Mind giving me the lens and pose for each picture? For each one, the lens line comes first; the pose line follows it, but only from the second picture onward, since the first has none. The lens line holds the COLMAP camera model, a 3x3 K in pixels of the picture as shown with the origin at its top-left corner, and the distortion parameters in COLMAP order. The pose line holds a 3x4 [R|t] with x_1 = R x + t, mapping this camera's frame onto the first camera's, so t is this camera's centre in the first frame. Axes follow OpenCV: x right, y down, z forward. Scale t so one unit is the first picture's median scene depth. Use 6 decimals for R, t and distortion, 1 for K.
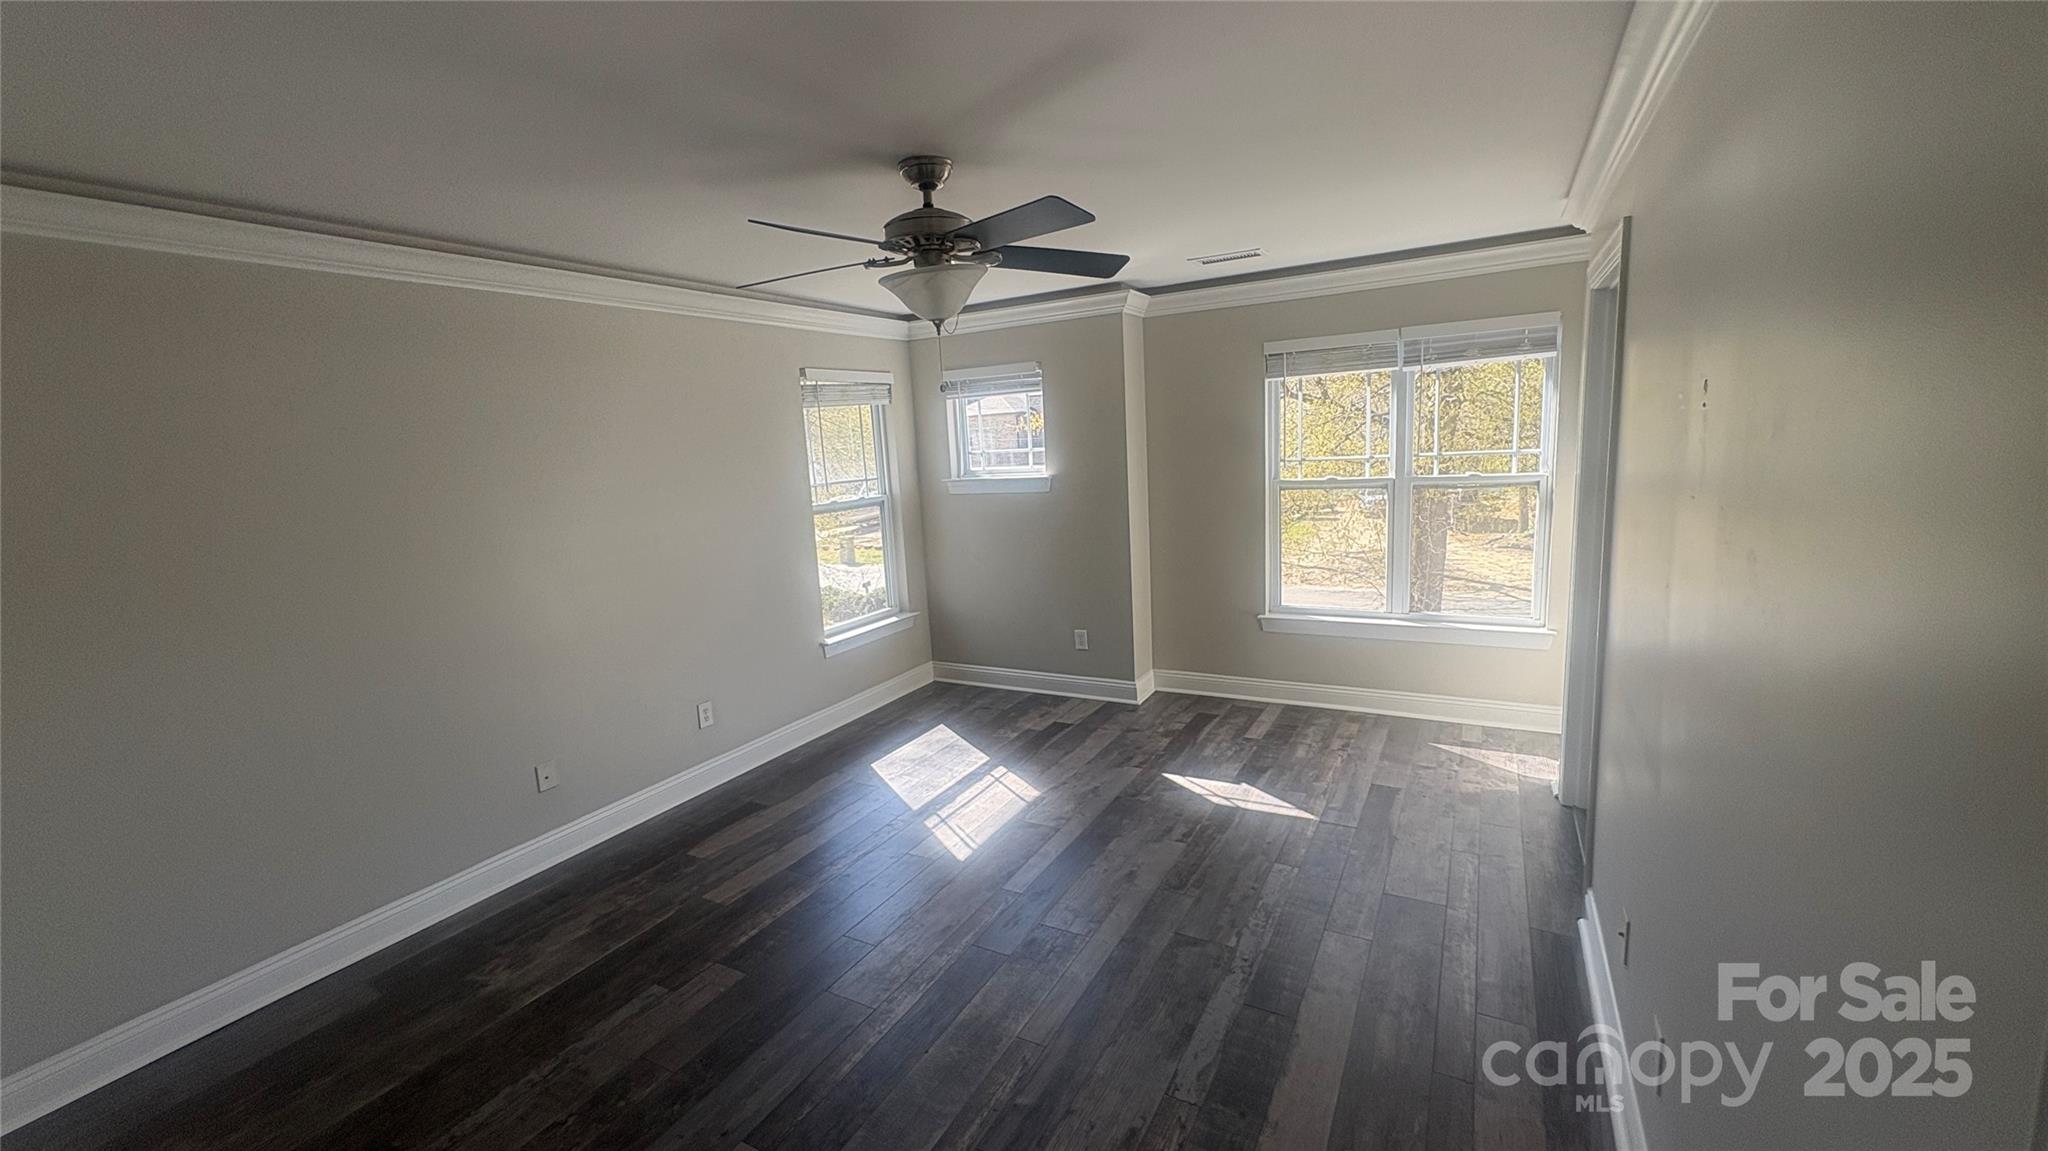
lens RADIAL K [[817.1, 0, 1023.4], [0, 817.1, 575.5], [0, 0, 1]] dist [-0.000785, -0.000132]
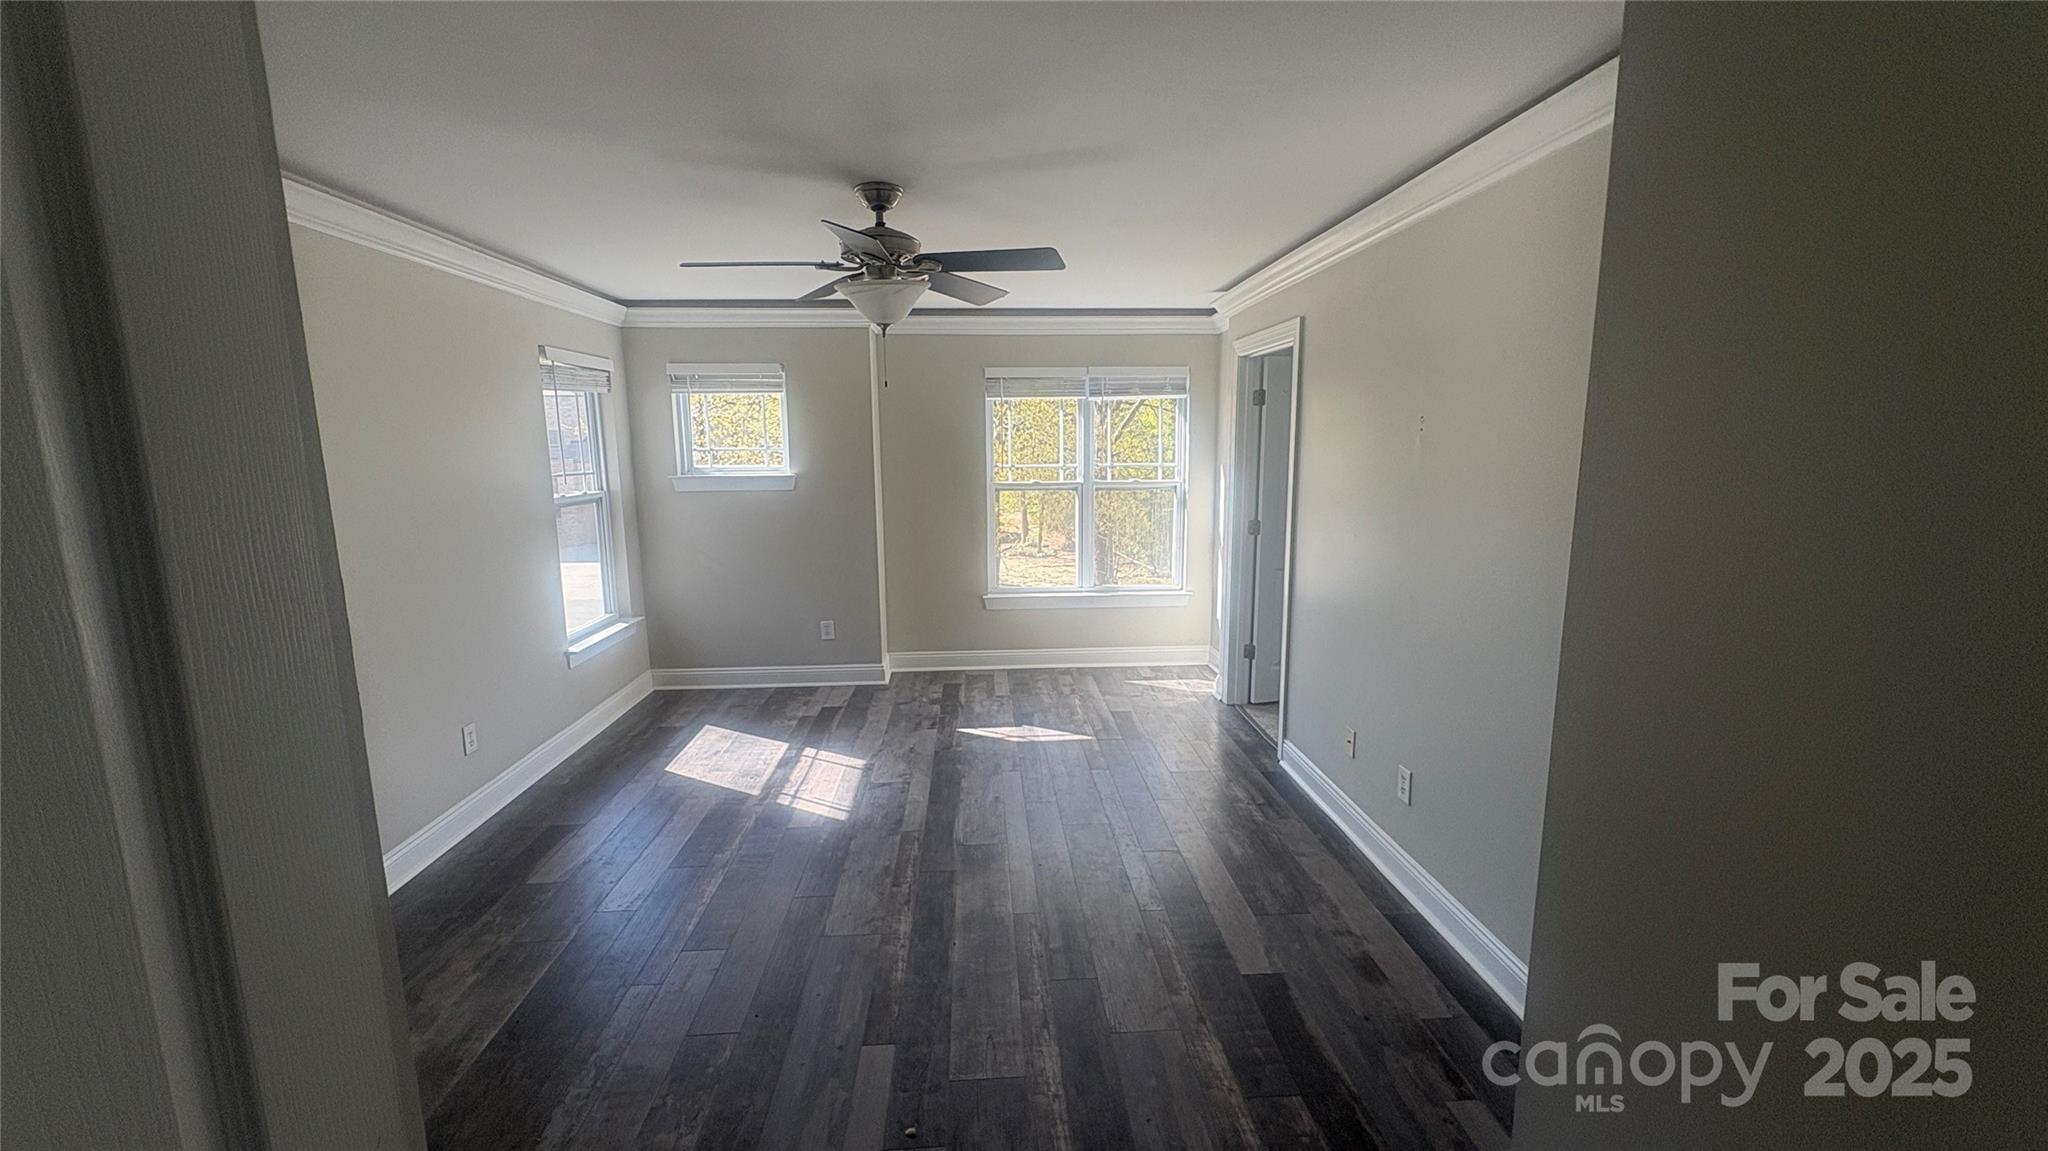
lens RADIAL K [[817.1, 0, 1026.4], [0, 817.1, 575.0], [0, 0, 1]] dist [-0.000785, -0.000132]
pose [[0.840282, -0.038565, 0.540776, -0.322479], [0.050655, 0.998688, -0.007488, 0.032170], [-0.539778, 0.033685, 0.841133, -0.033918]]
